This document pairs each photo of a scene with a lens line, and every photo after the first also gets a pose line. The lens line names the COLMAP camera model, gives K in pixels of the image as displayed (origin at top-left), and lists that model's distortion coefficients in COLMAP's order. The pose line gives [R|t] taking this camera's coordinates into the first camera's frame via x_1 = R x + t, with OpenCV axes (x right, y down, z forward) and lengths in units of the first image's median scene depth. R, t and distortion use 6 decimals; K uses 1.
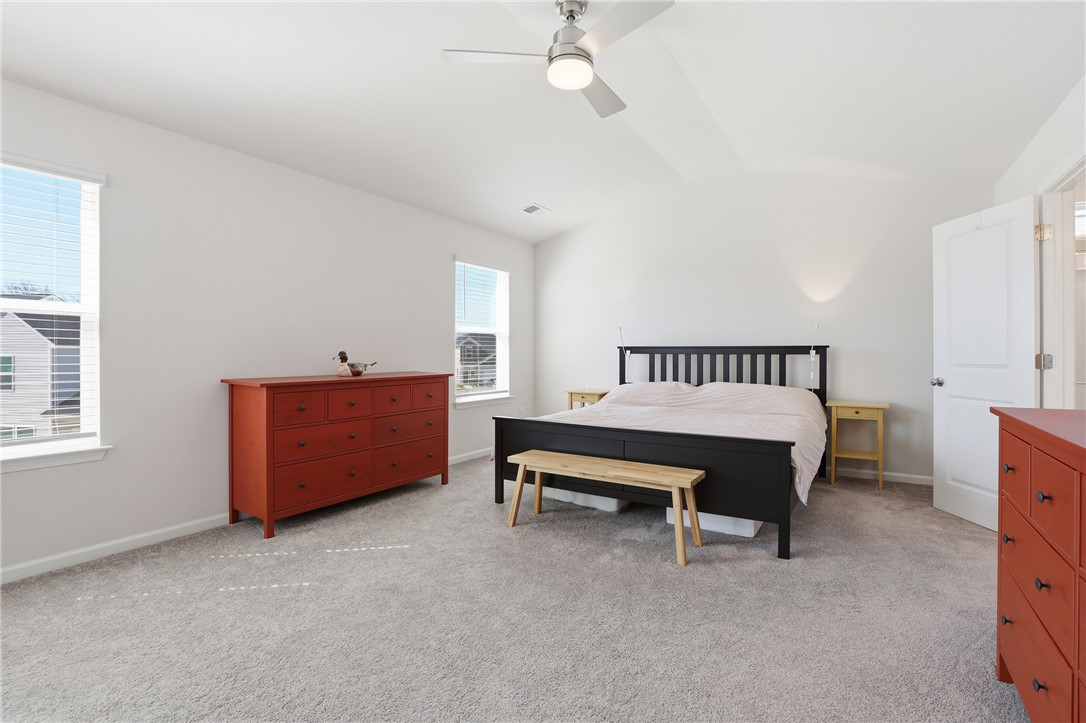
lens RADIAL K [[501.6, 0, 548.3], [0, 501.6, 351.9], [0, 0, 1]] dist [-0.001181, -0.000107]
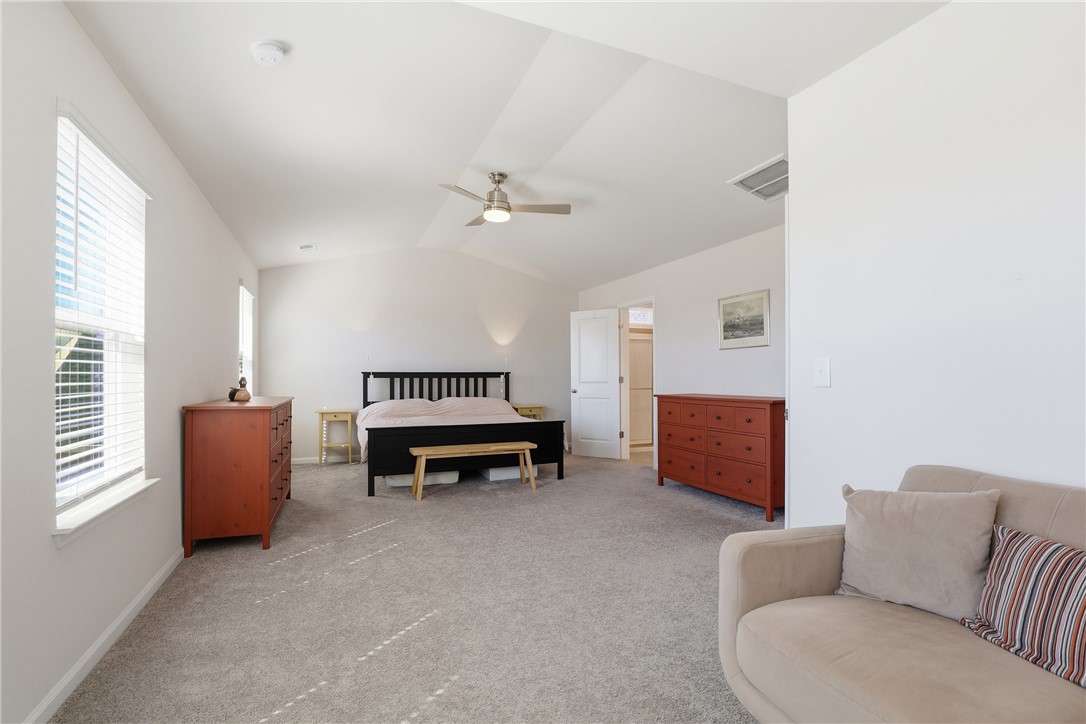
lens RADIAL K [[519.0, 0, 545.9], [0, 519.0, 379.2], [0, 0, 1]] dist [0.000249, 0.000042]
pose [[0.583711, -0.007331, 0.811928, -0.728703], [0.001038, 0.999965, 0.008283, -0.003508], [-0.811961, -0.003992, 0.583699, -0.096468]]
